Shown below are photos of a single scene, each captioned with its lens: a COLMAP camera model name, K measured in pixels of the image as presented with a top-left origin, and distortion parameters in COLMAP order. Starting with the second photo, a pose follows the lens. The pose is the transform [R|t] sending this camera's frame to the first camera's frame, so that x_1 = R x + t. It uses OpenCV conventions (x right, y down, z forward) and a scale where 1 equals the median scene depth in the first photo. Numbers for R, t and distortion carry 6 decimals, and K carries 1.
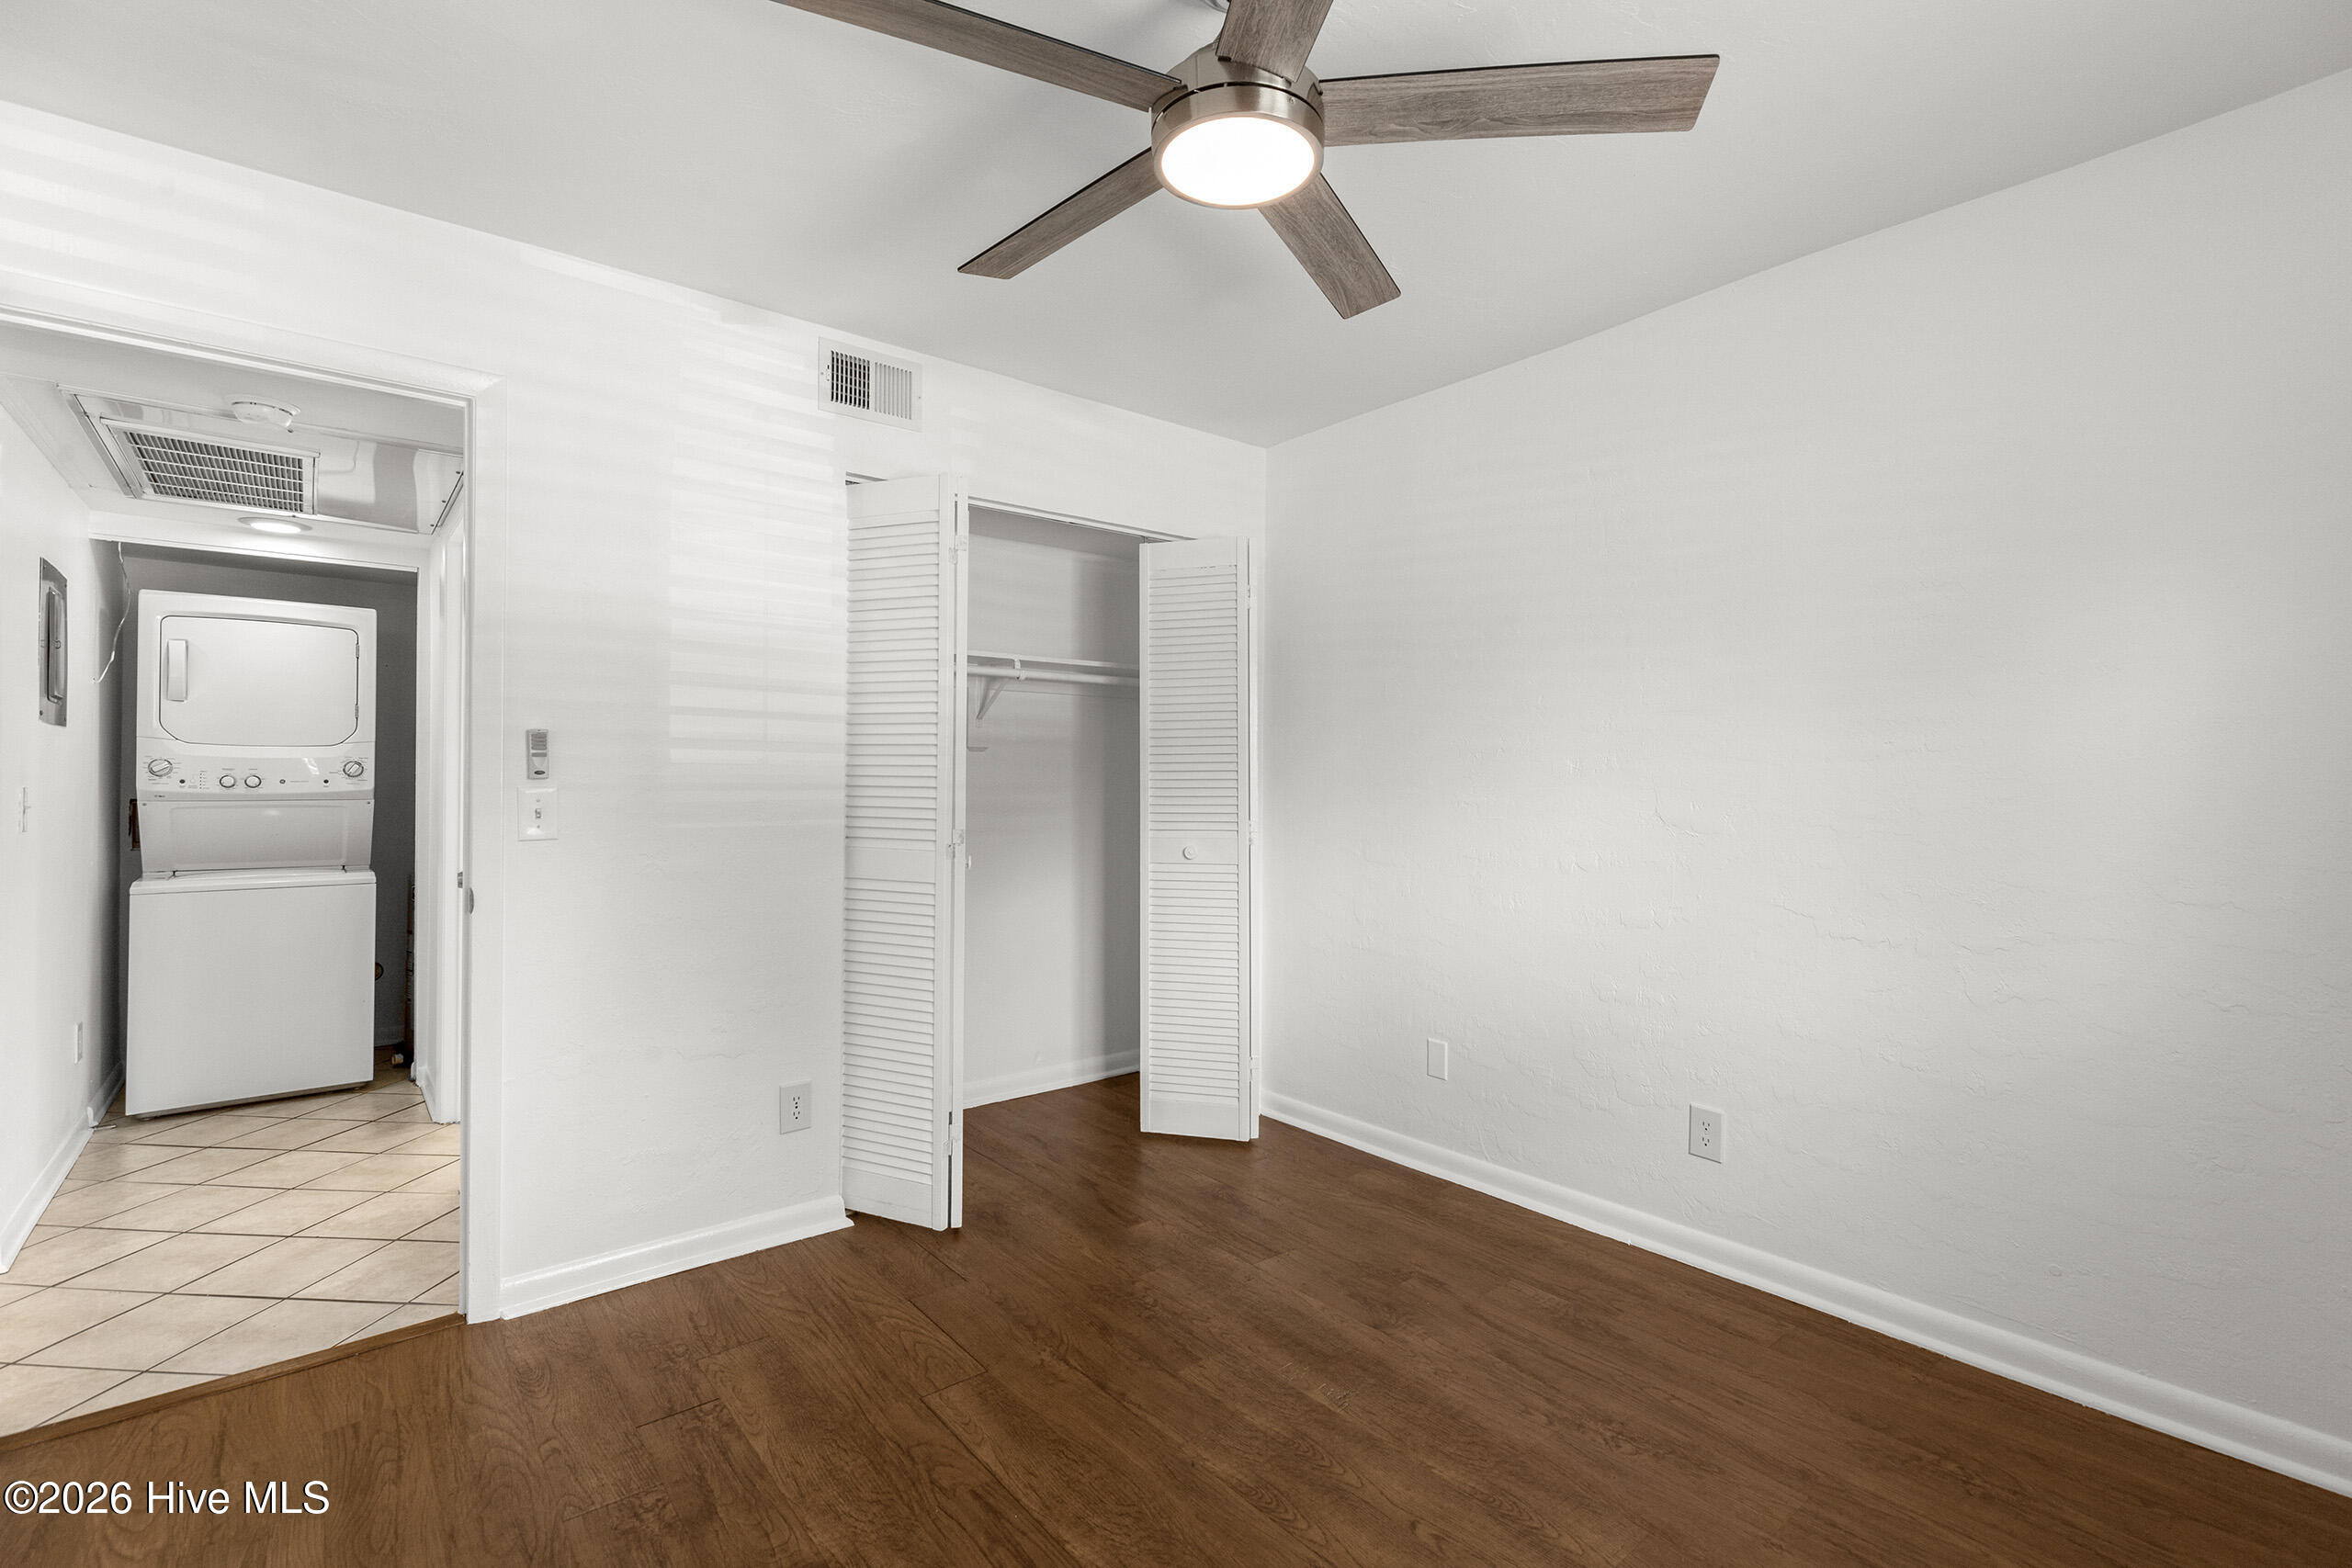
lens RADIAL K [[1055.4, 0, 1179.5], [0, 1055.4, 772.0], [0, 0, 1]] dist [0.007670, -0.000588]
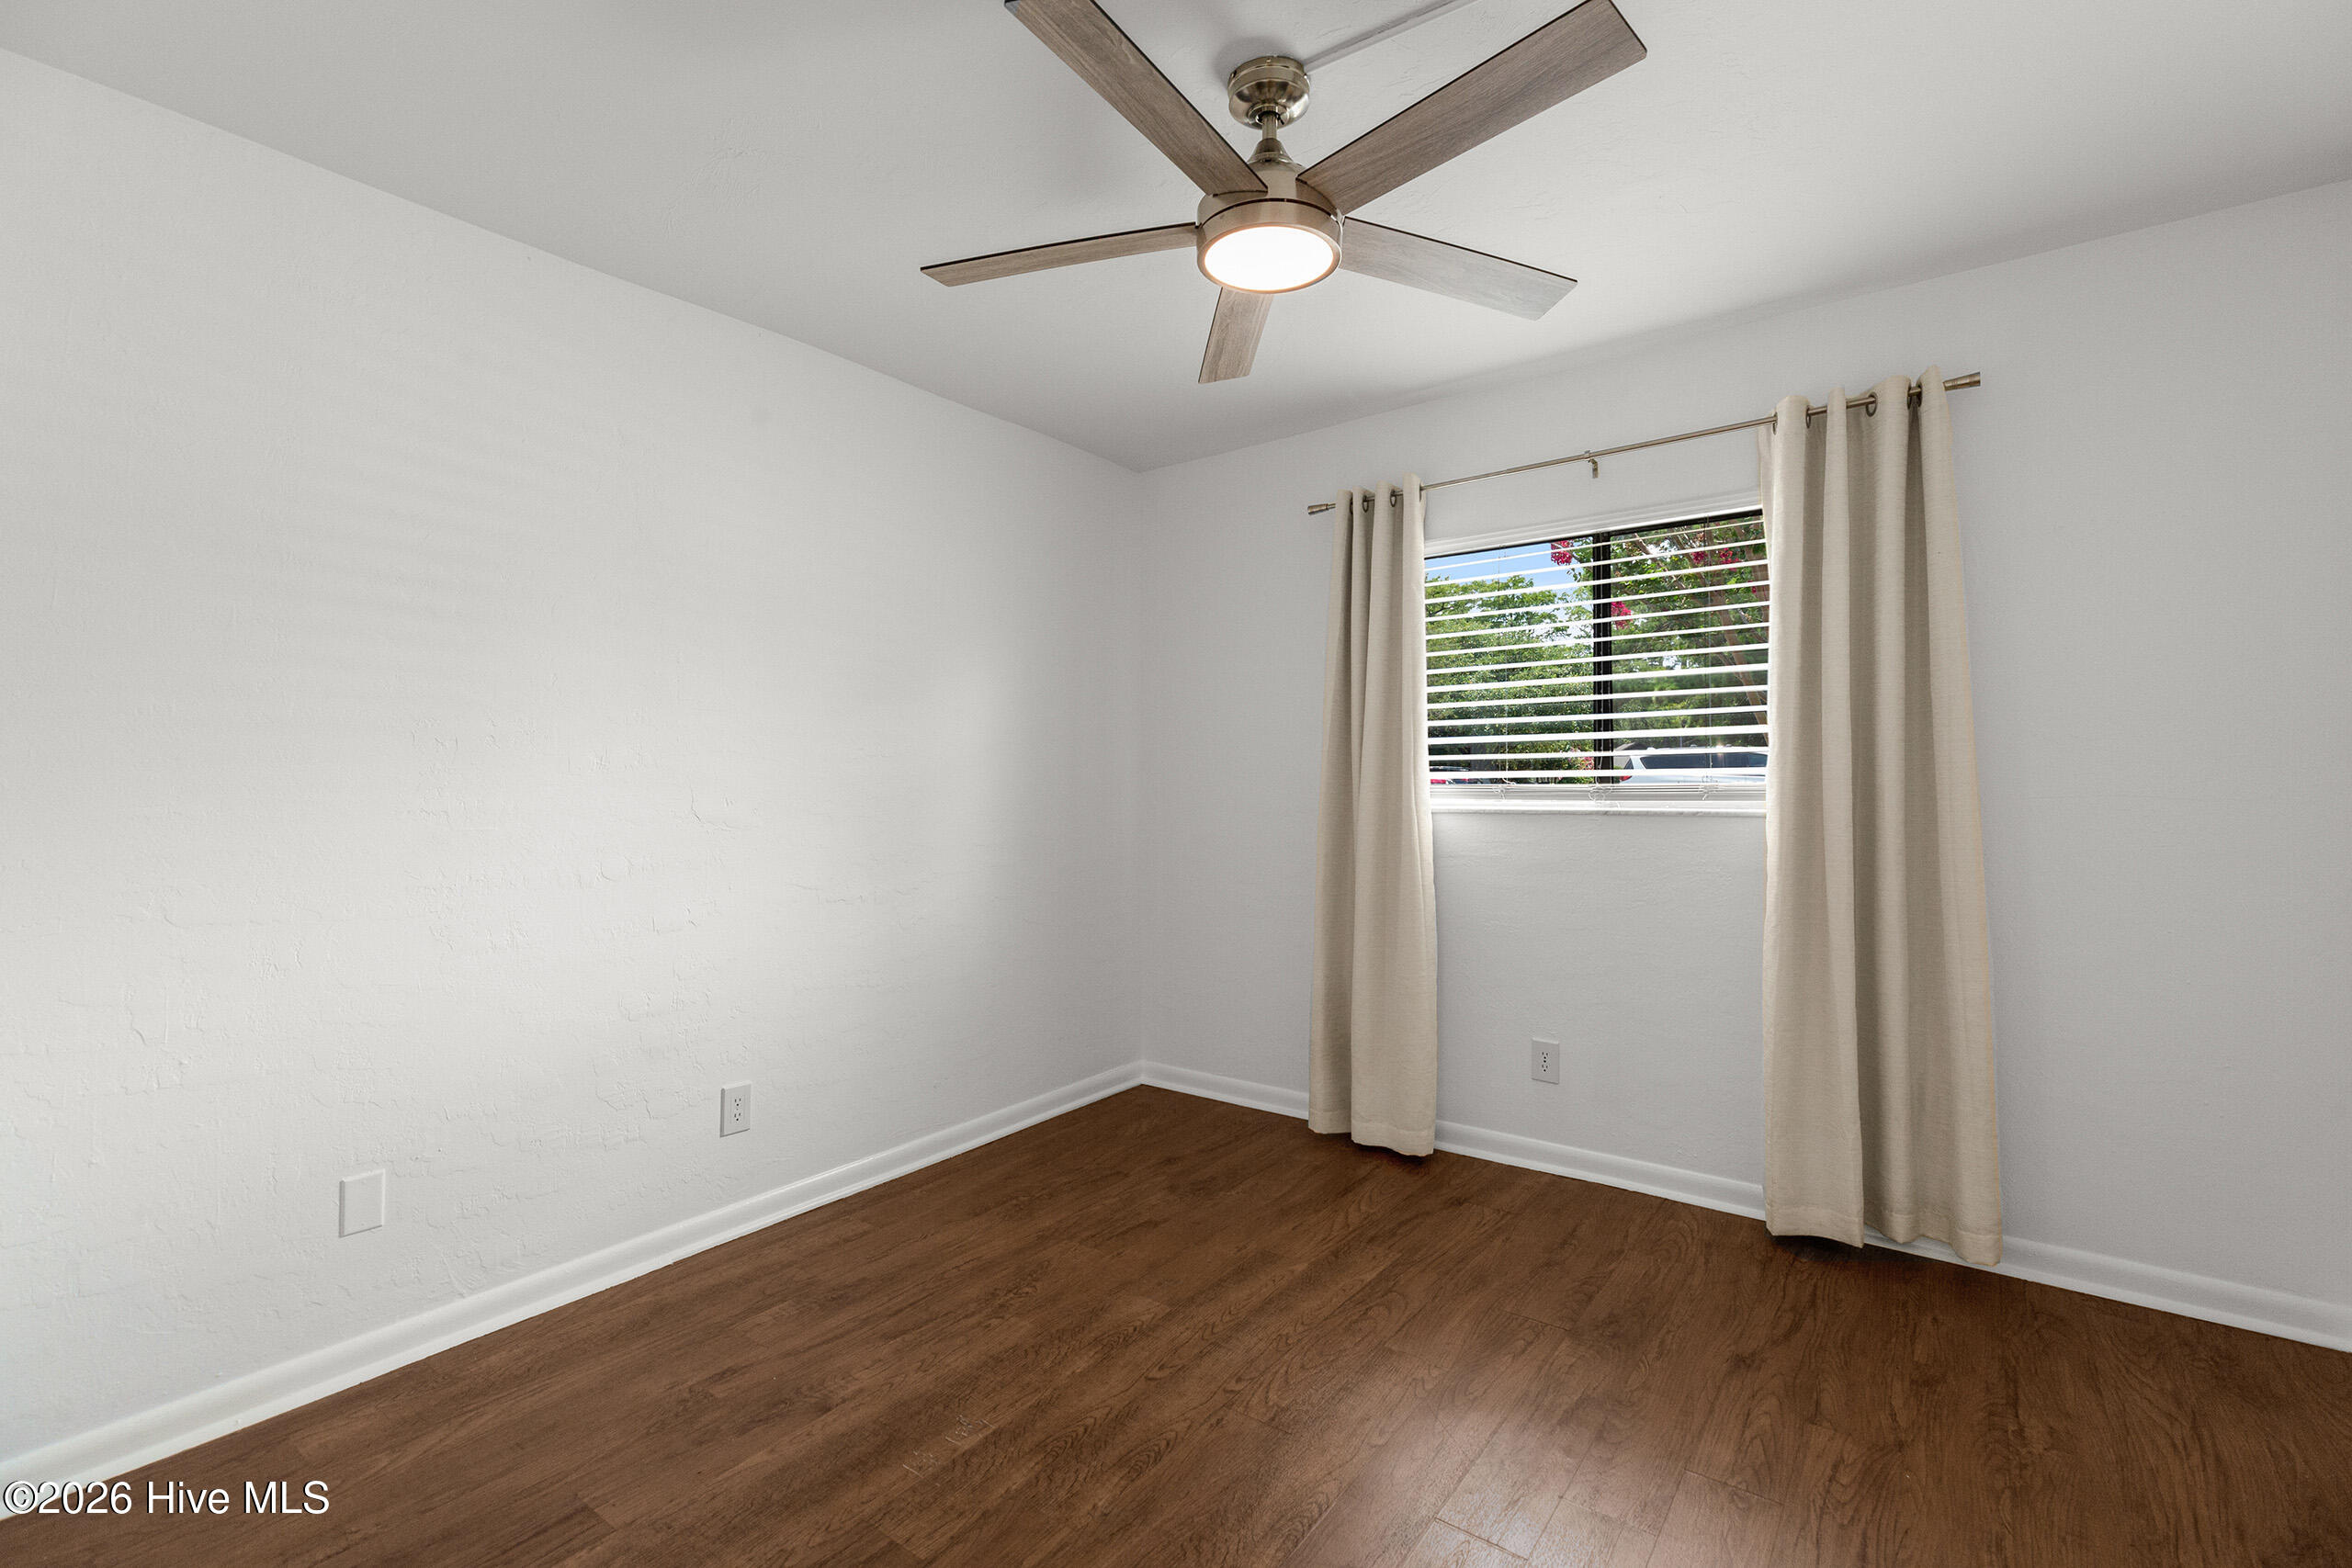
lens RADIAL K [[1055.4, 0, 1173.5], [0, 1055.4, 783.6], [0, 0, 1]] dist [0.007670, -0.000588]
pose [[-0.239964, -0.002759, 0.970778, -0.798657], [-0.004193, 0.999990, 0.001806, 0.013255], [-0.970773, -0.003637, -0.239973, 1.039373]]
